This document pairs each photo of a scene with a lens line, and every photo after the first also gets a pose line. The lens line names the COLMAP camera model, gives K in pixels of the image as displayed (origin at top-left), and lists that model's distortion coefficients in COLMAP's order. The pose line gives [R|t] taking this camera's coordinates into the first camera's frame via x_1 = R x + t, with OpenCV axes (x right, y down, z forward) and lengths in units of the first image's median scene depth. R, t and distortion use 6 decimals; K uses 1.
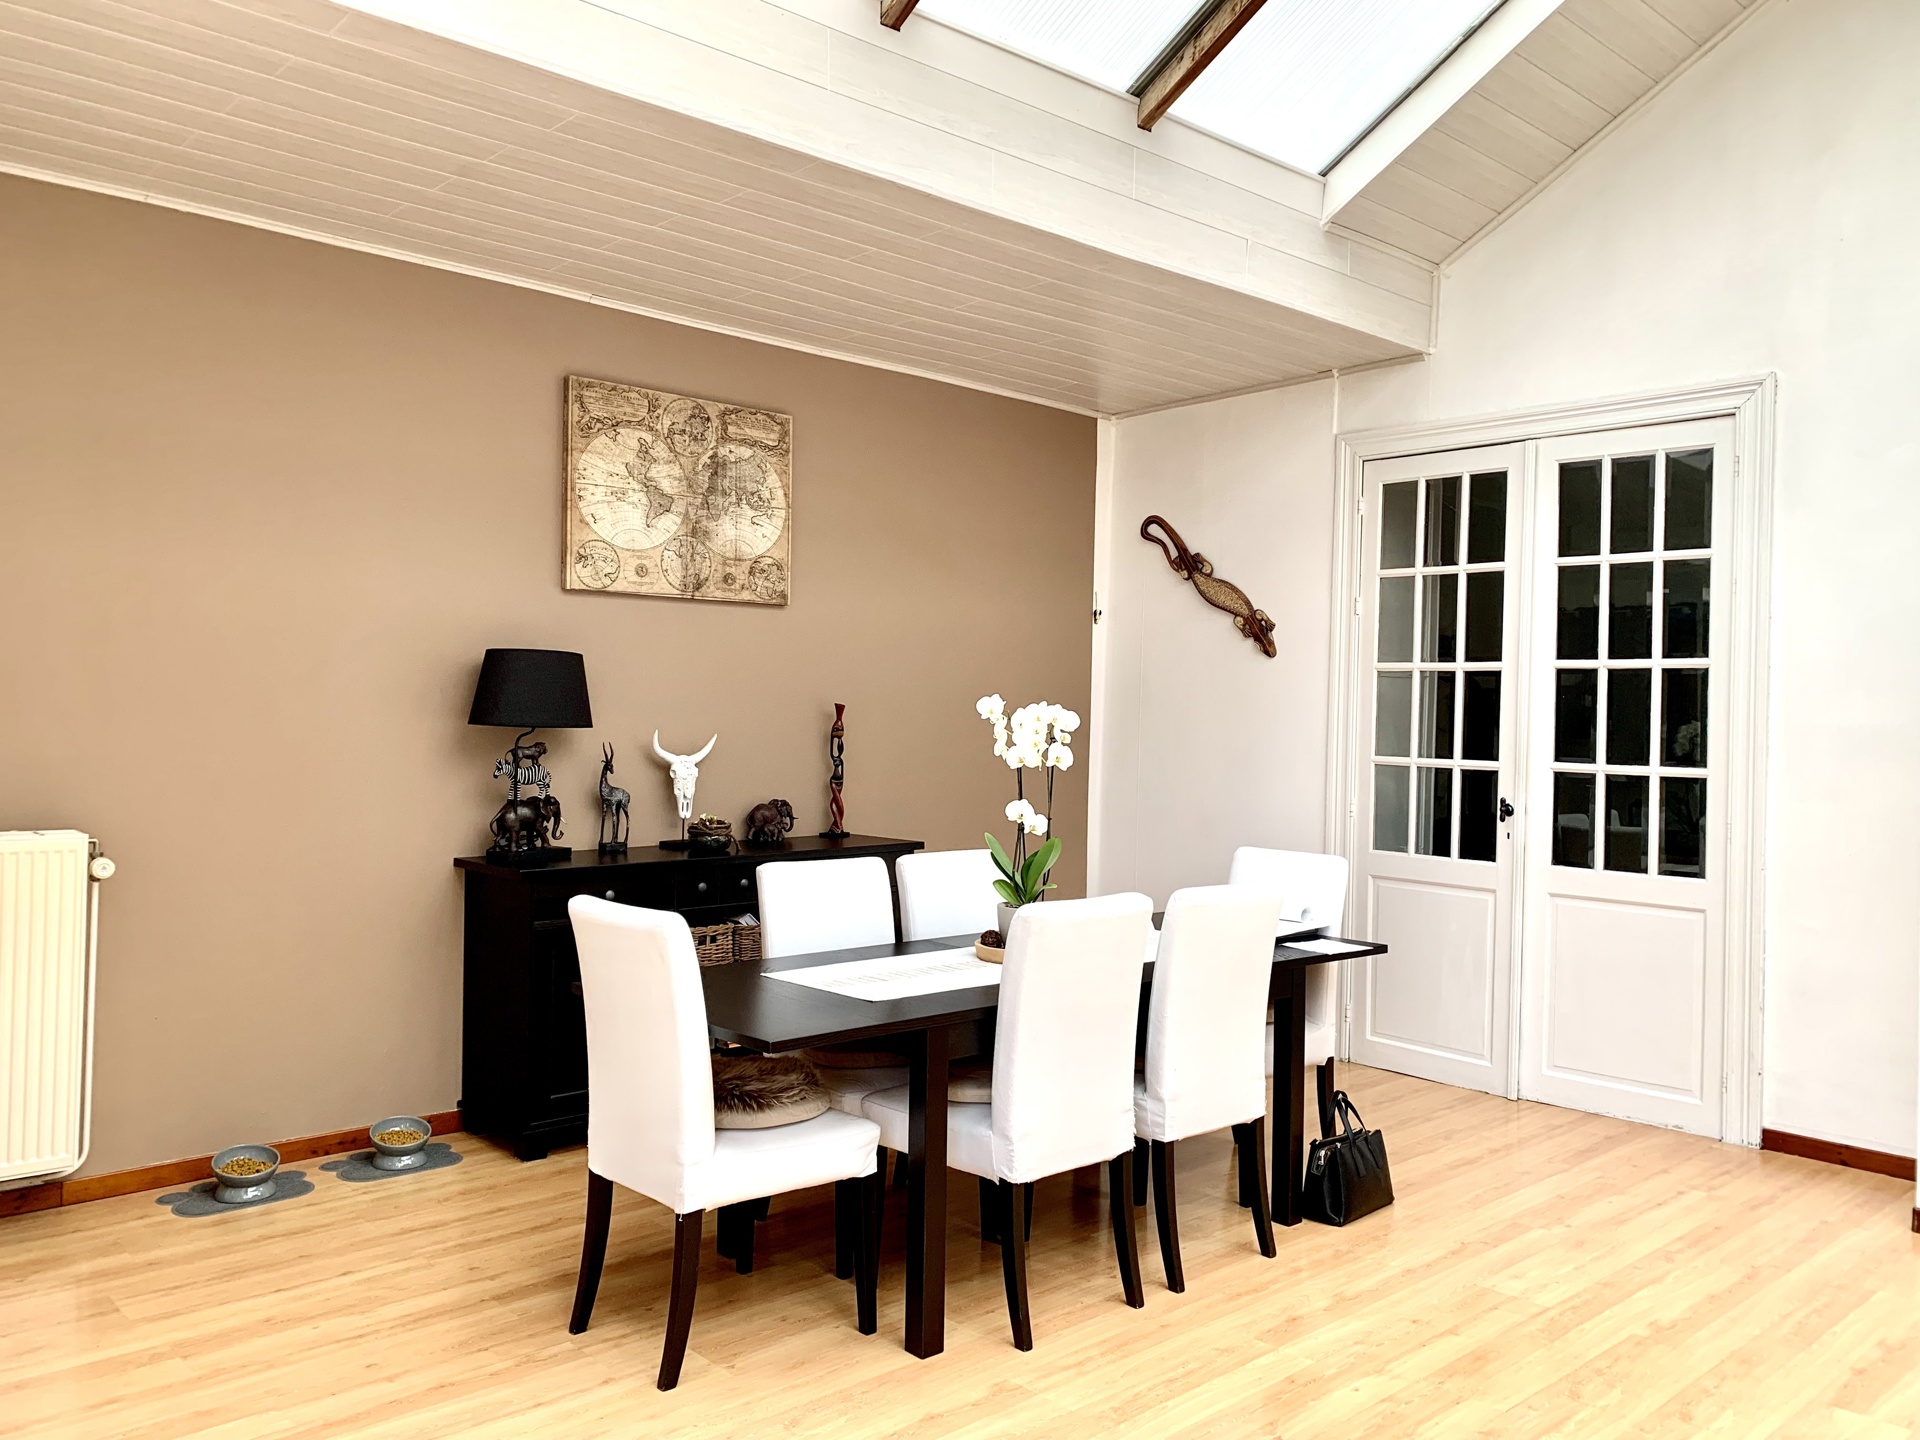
lens RADIAL K [[1468.7, 0, 961.7], [0, 1468.7, 710.5], [0, 0, 1]] dist [-0.009638, -0.001774]
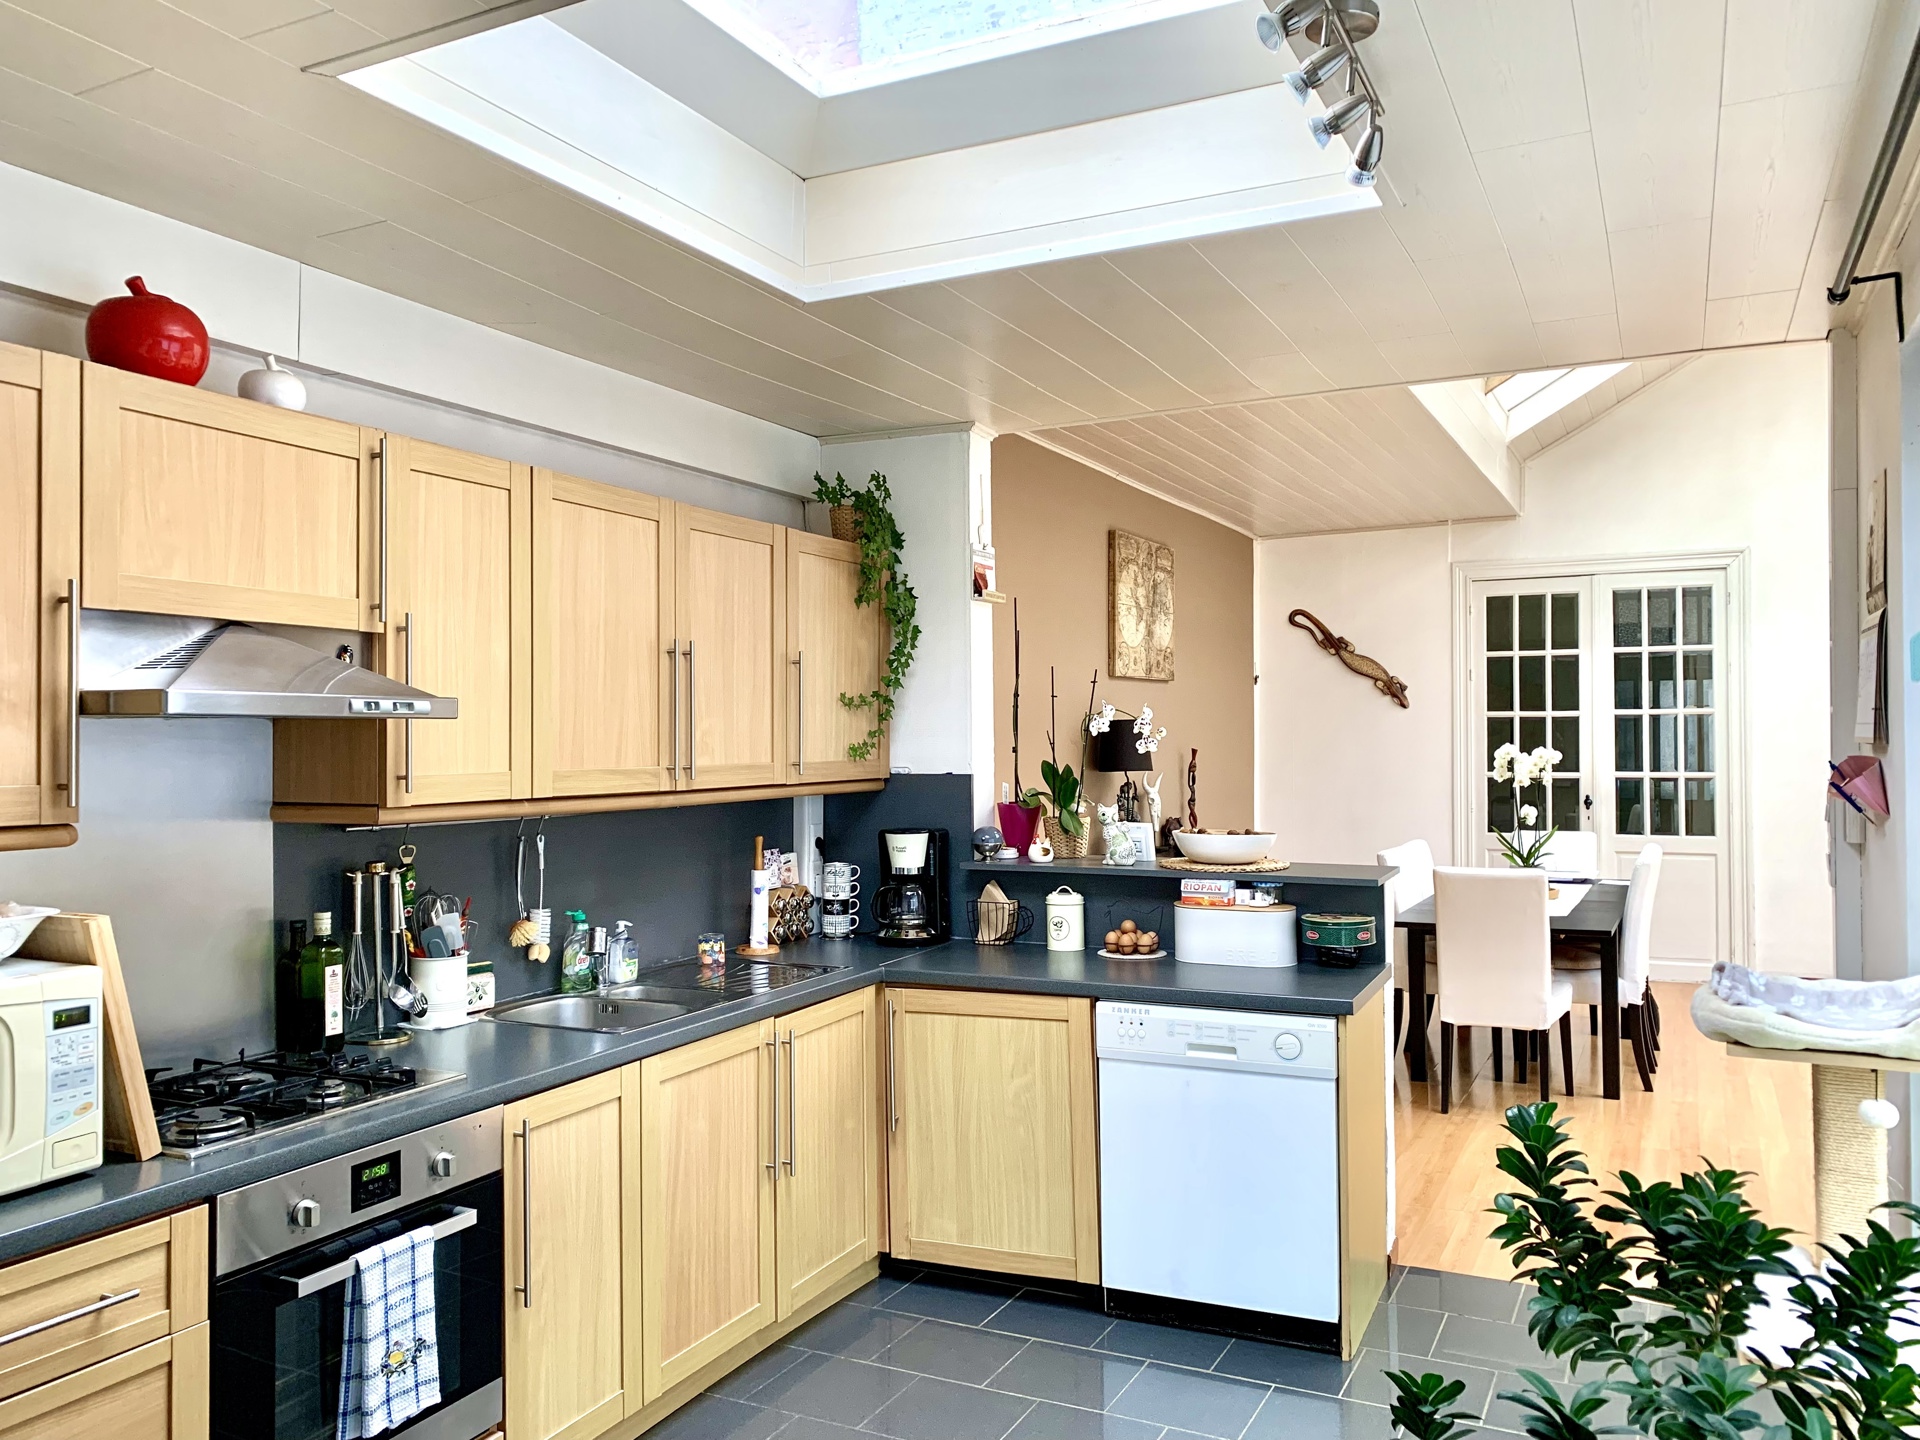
lens RADIAL K [[1468.7, 0, 958.8], [0, 1468.7, 725.5], [0, 0, 1]] dist [-0.009638, -0.001774]
pose [[0.937163, -0.023682, 0.348087, -0.829586], [0.024479, 0.999698, 0.002110, -0.036895], [-0.348032, 0.006543, 0.937460, -0.277820]]
